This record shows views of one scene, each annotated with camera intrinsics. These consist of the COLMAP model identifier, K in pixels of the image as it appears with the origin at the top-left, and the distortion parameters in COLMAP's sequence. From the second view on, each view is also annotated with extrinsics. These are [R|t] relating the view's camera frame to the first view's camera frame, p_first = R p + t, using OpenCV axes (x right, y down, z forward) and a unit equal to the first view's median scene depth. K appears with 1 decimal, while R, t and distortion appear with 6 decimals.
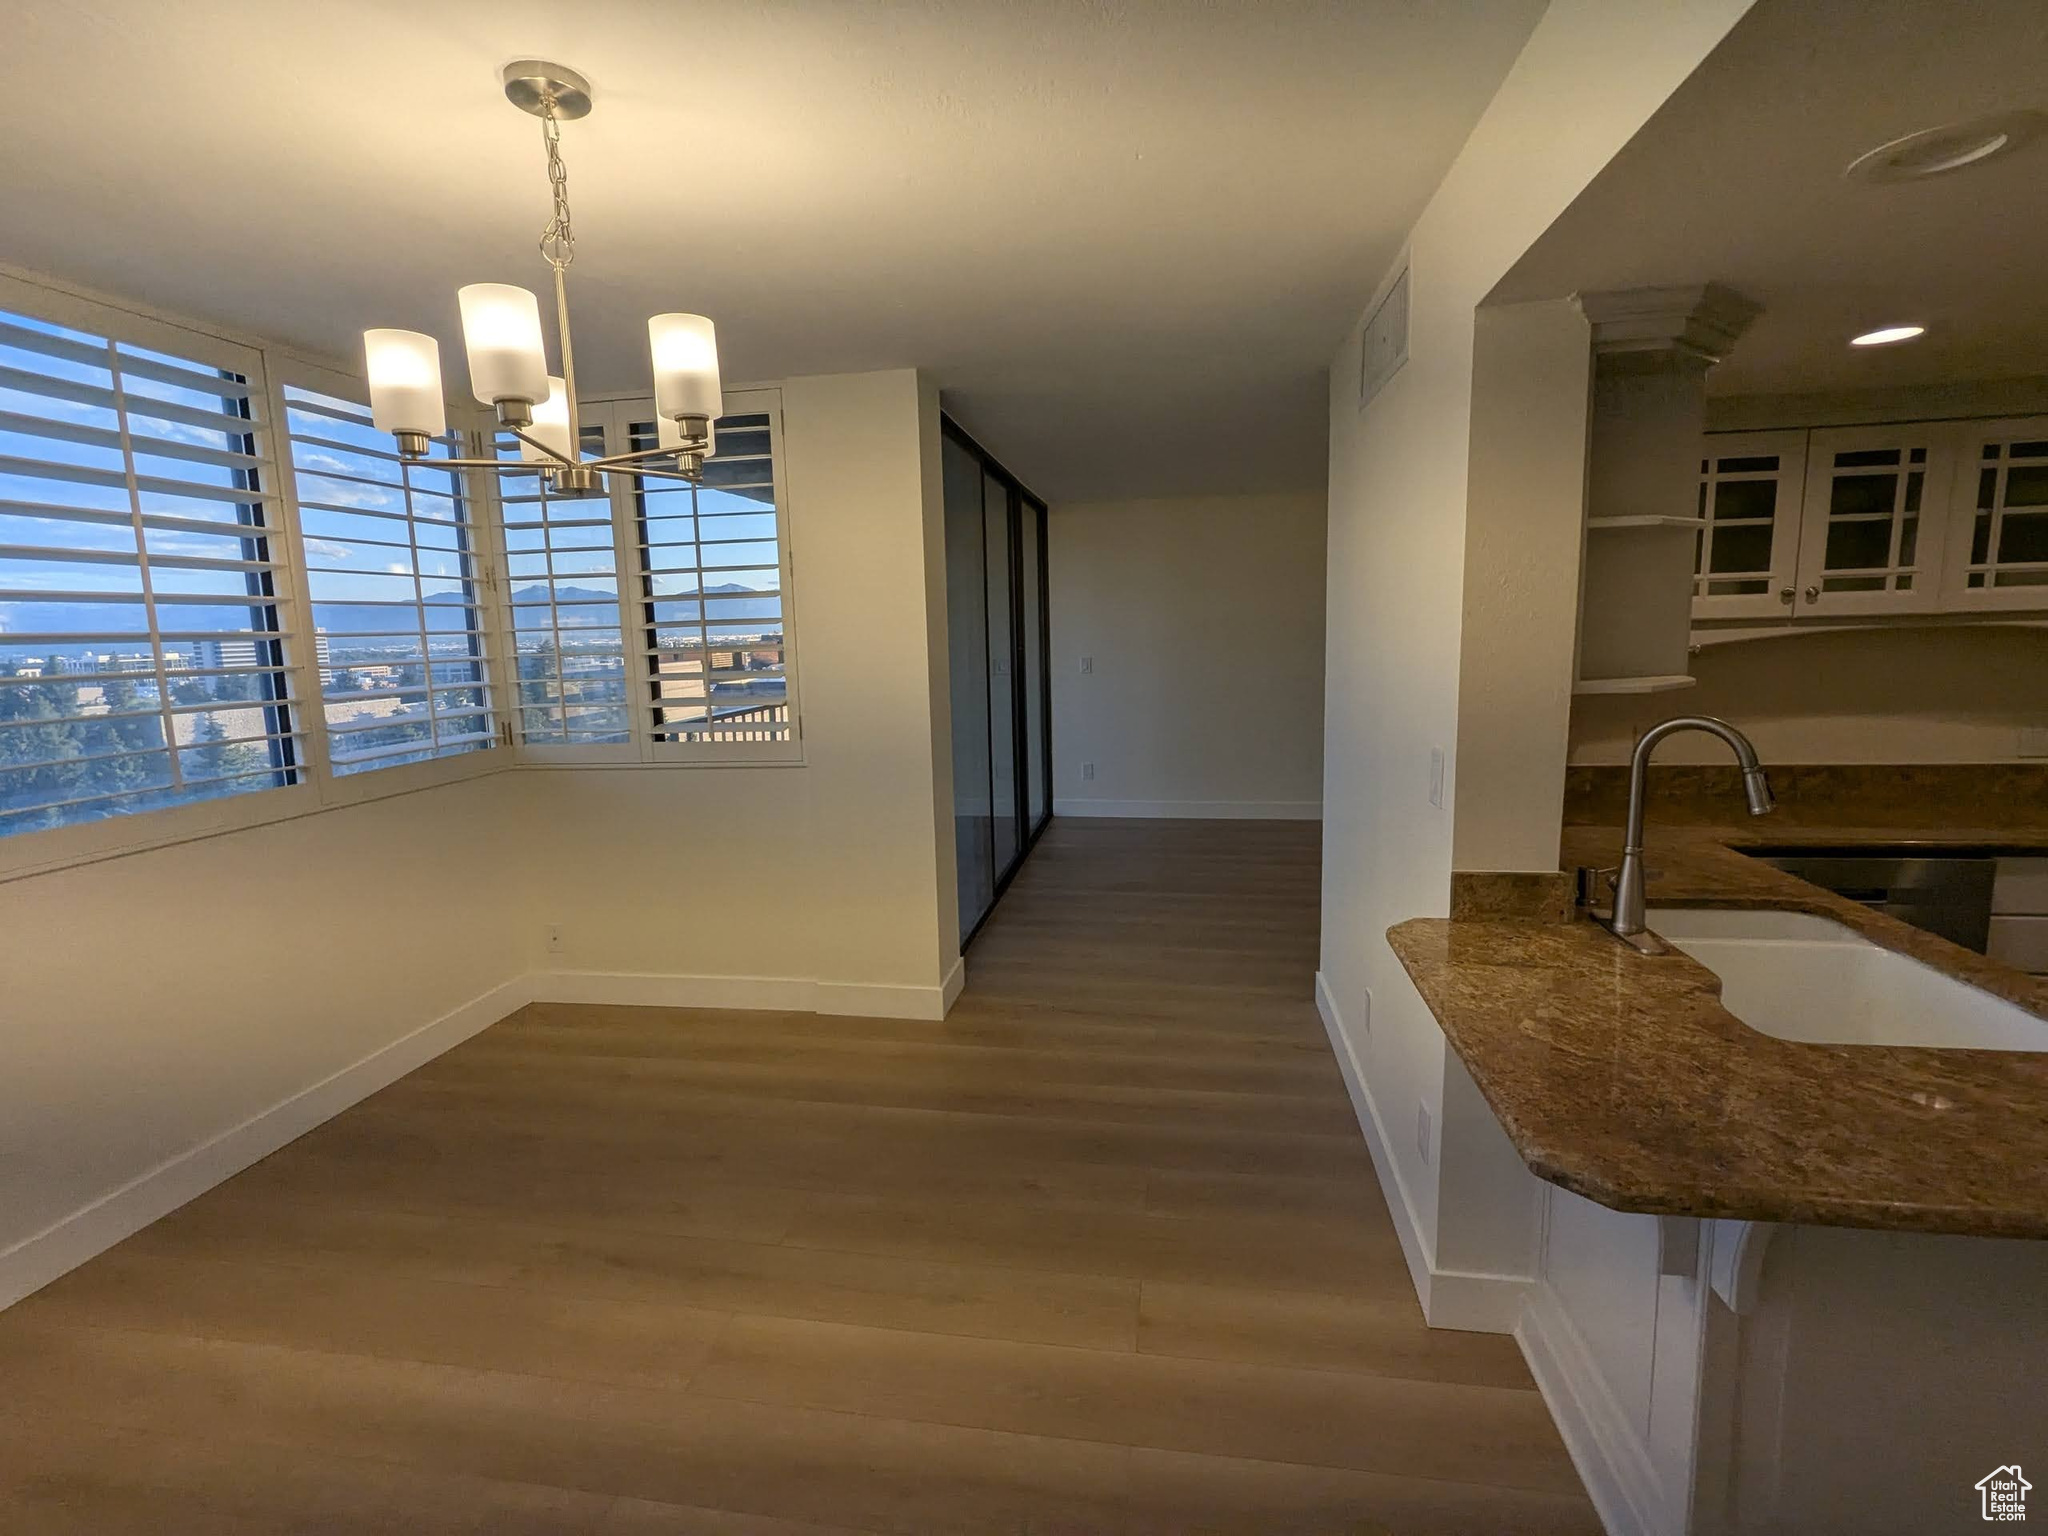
lens RADIAL K [[970.3, 0, 1027.0], [0, 970.3, 764.3], [0, 0, 1]] dist [-0.006415, 0.007857]
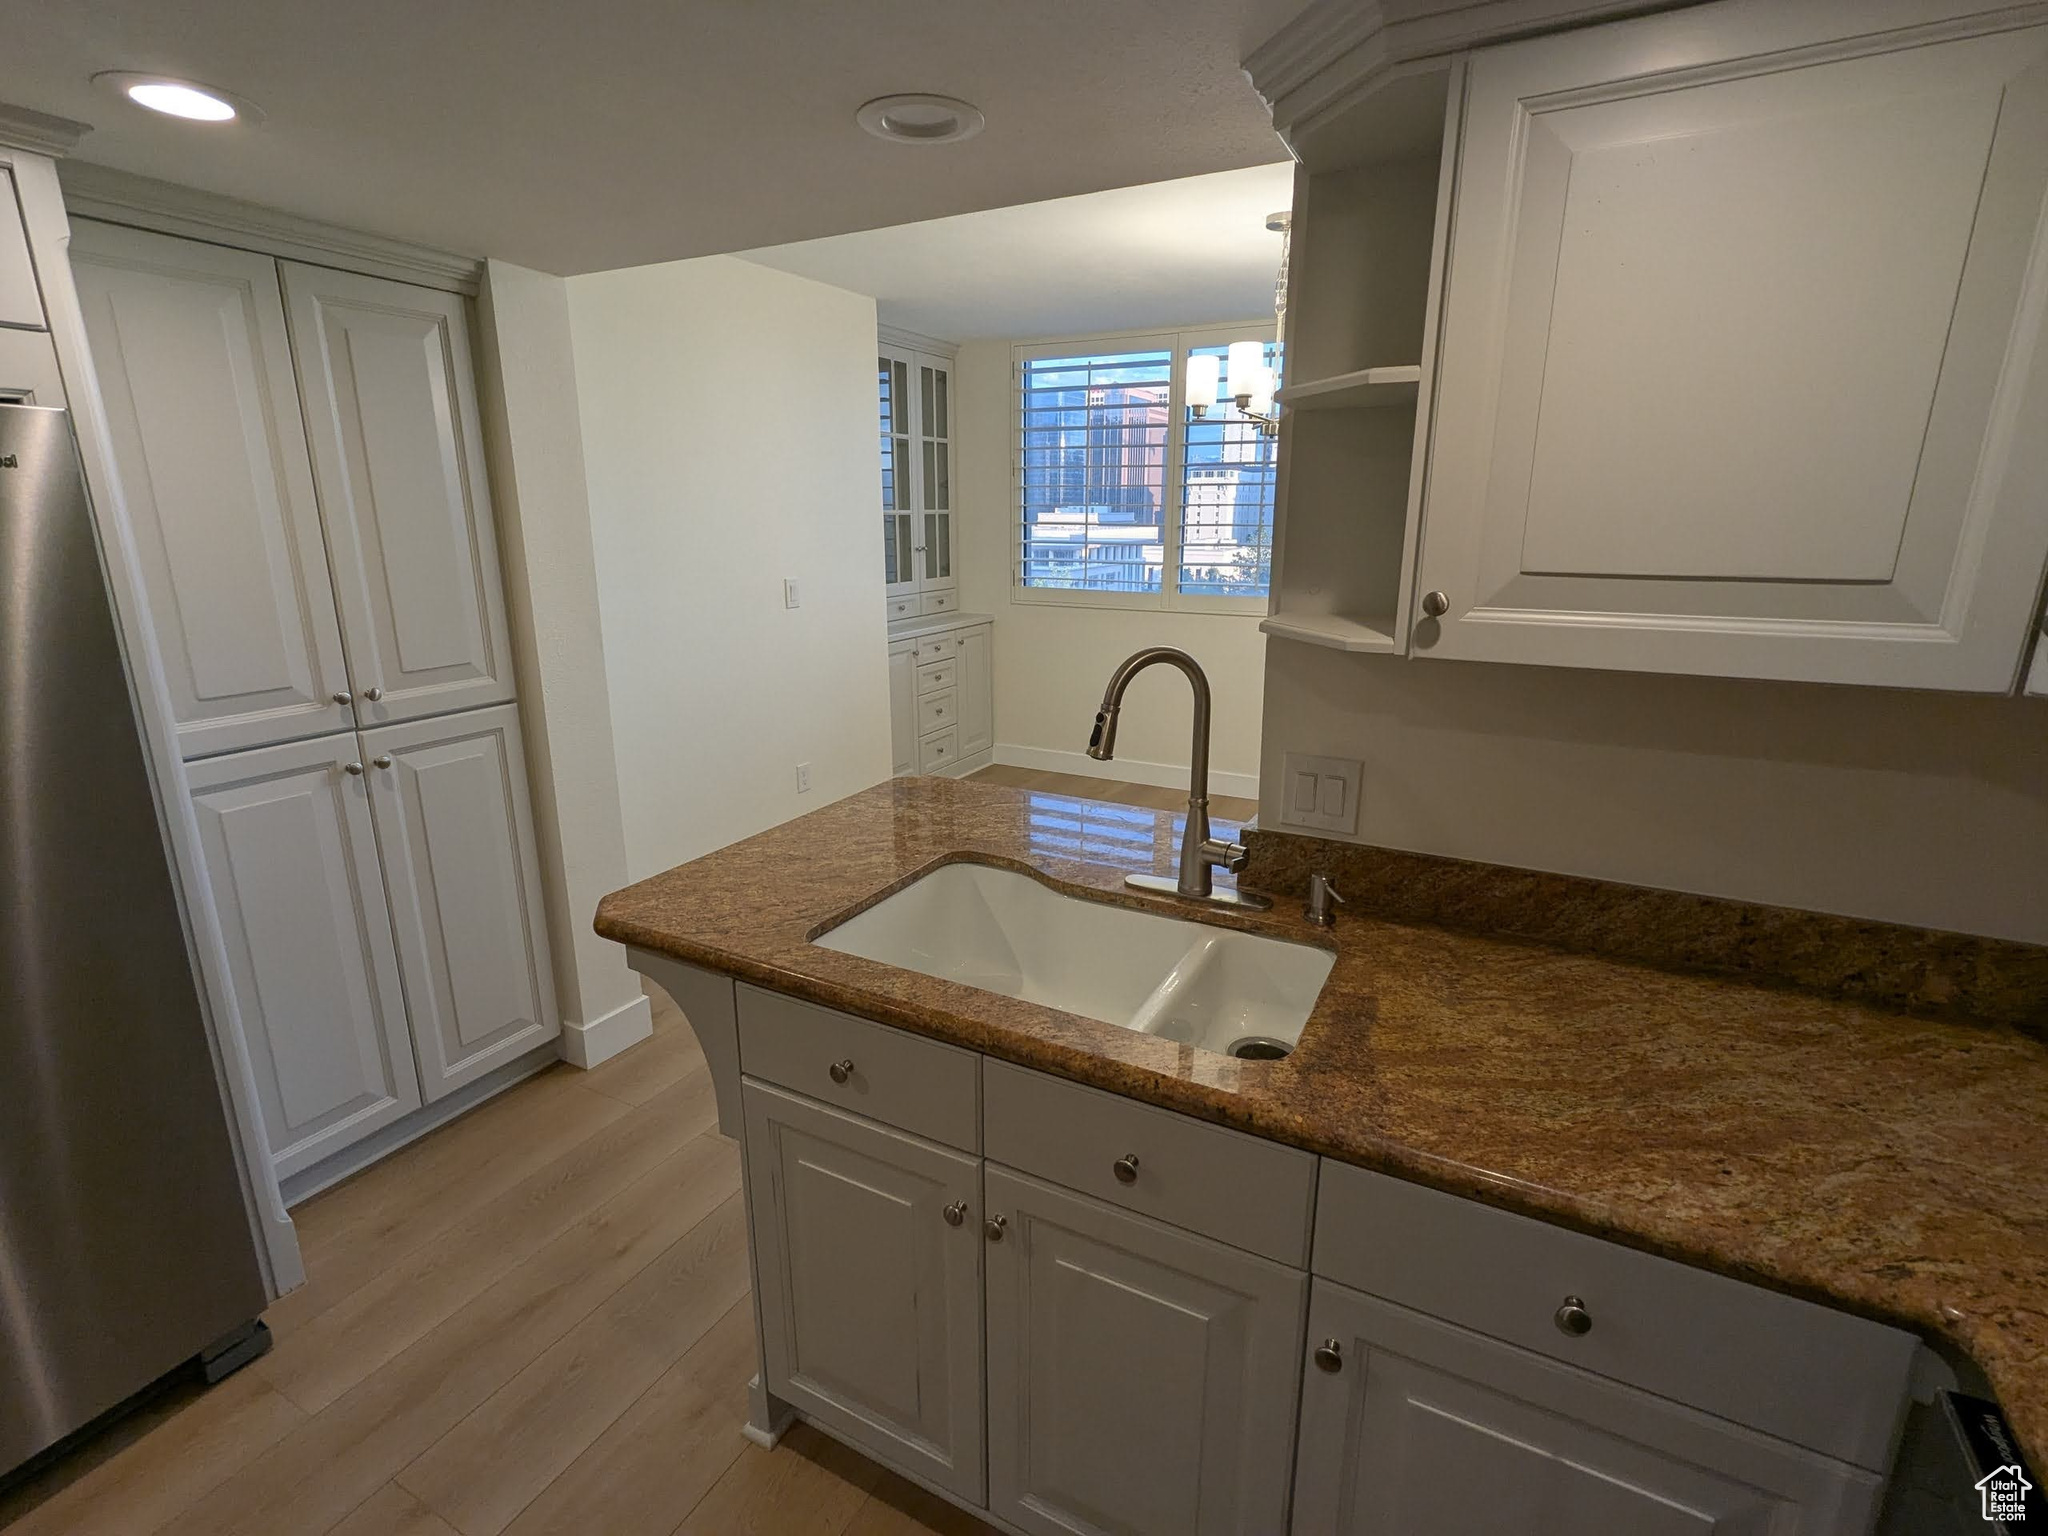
lens RADIAL K [[968.0, 0, 1024.2], [0, 968.0, 762.0], [0, 0, 1]] dist [-0.000343, 0.000122]
pose [[-0.323231, 0.265947, -0.908182, 1.420119], [-0.128613, 0.938448, 0.320584, -0.198239], [0.937540, 0.220427, -0.269131, 1.052848]]
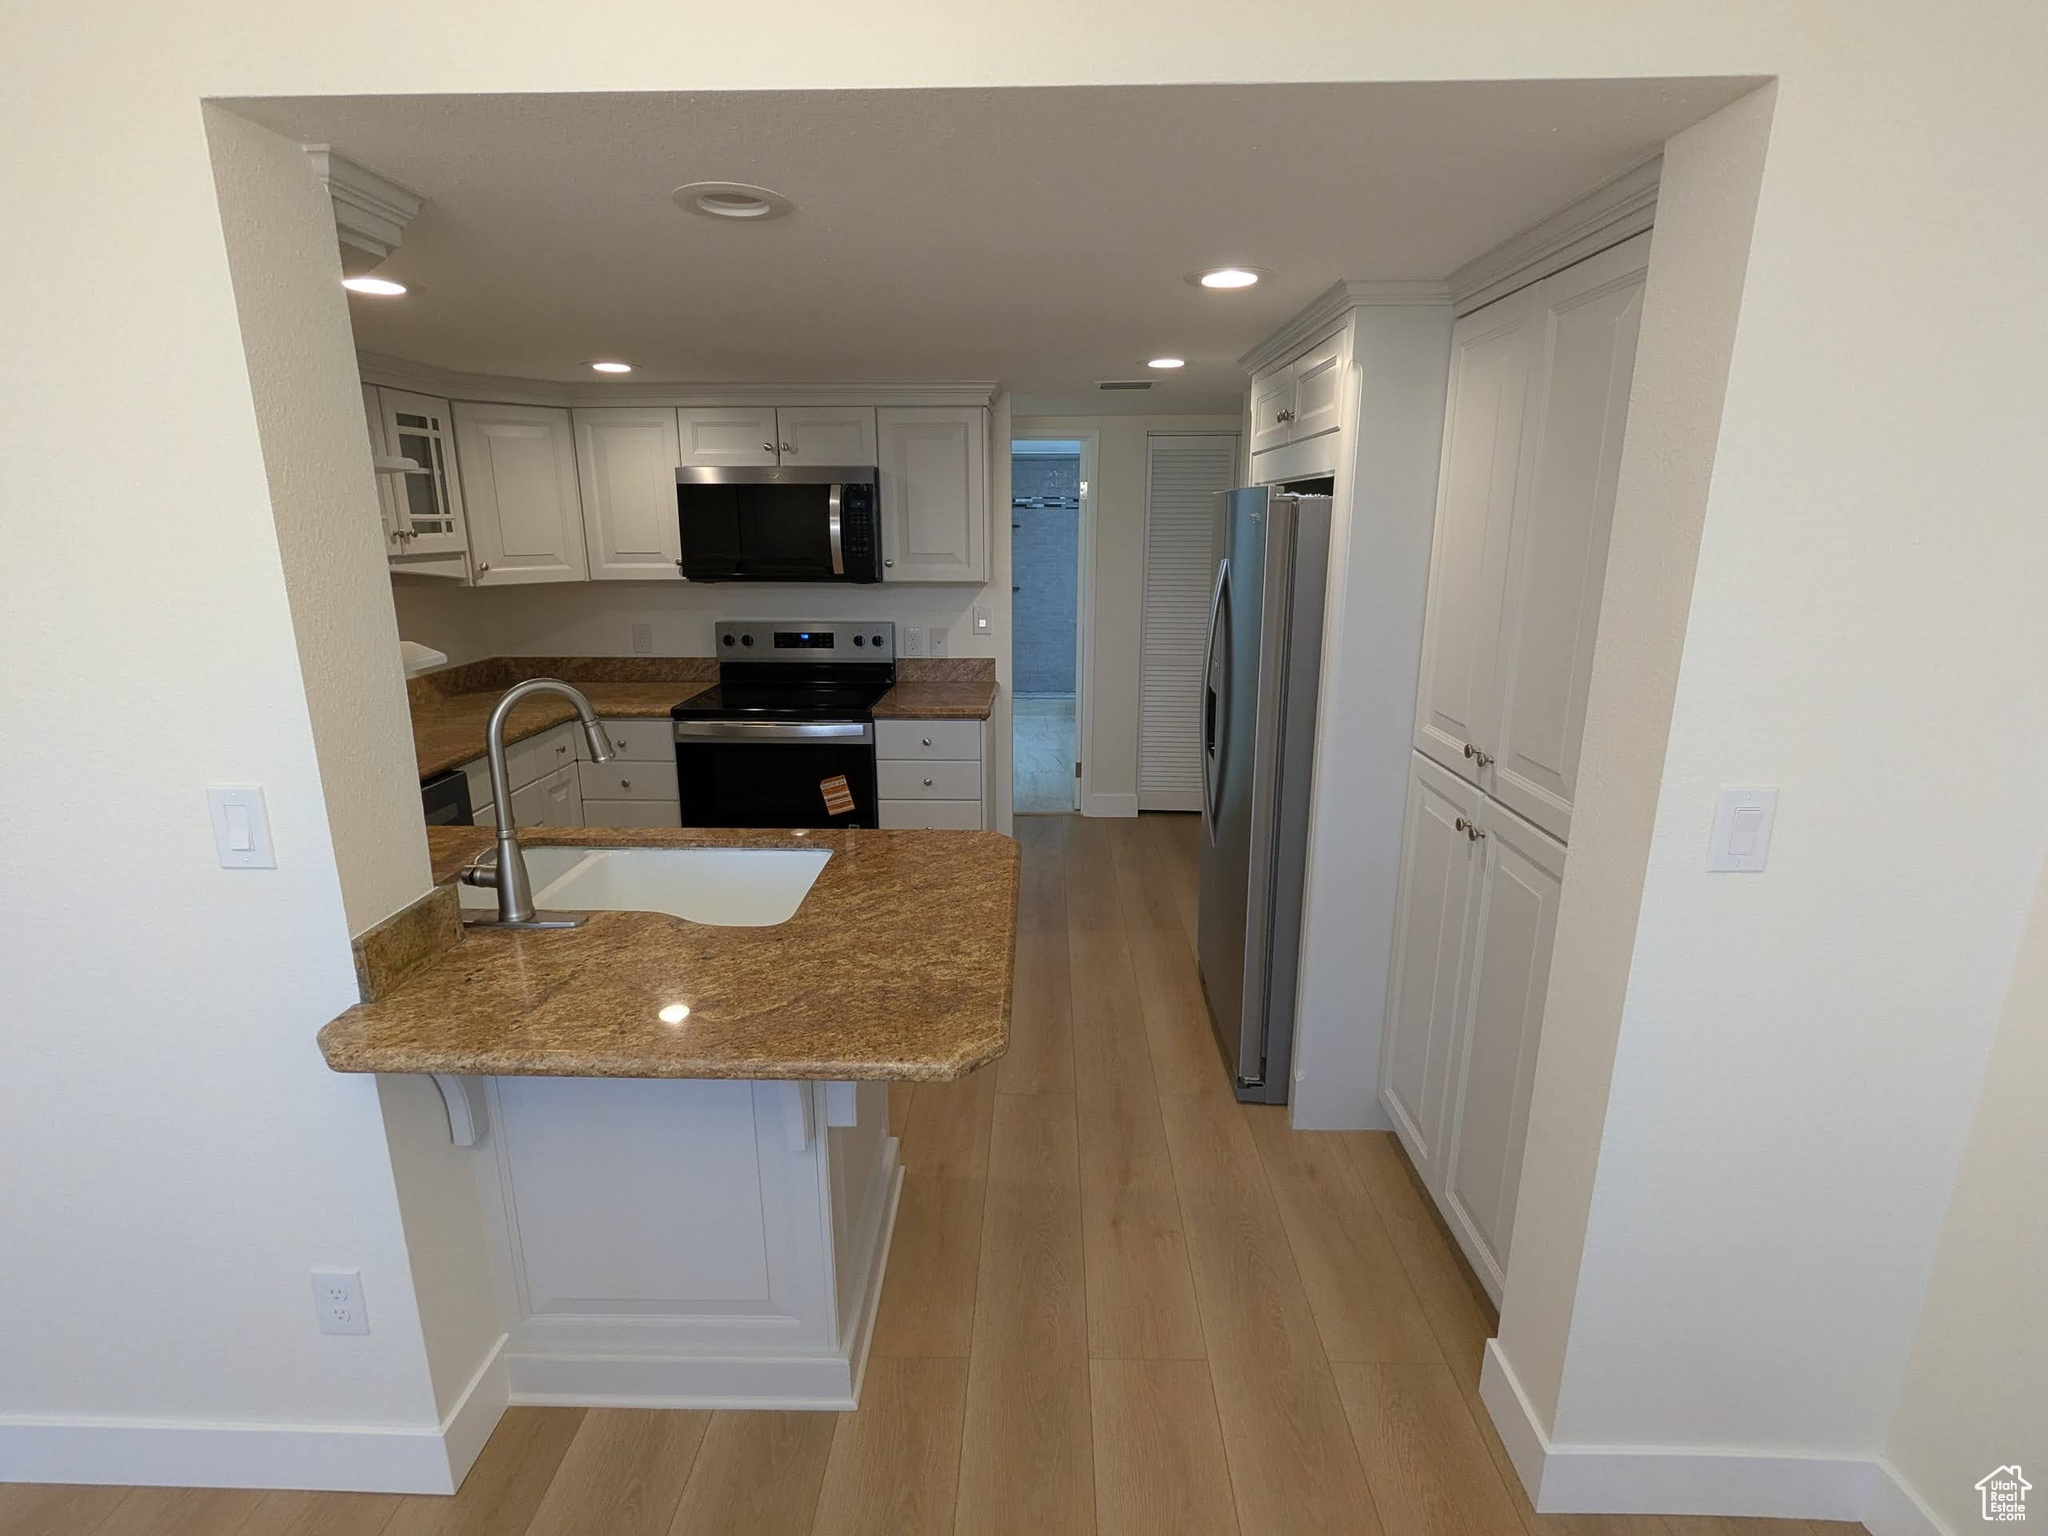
lens RADIAL K [[968.0, 0, 1024.2], [0, 968.0, 762.0], [0, 0, 1]] dist [-0.000343, 0.000122]
pose [[-0.135556, -0.215831, 0.966975, -0.306835], [0.146471, 0.960894, 0.235007, -0.117045], [-0.979883, 0.173490, -0.098642, 0.582964]]
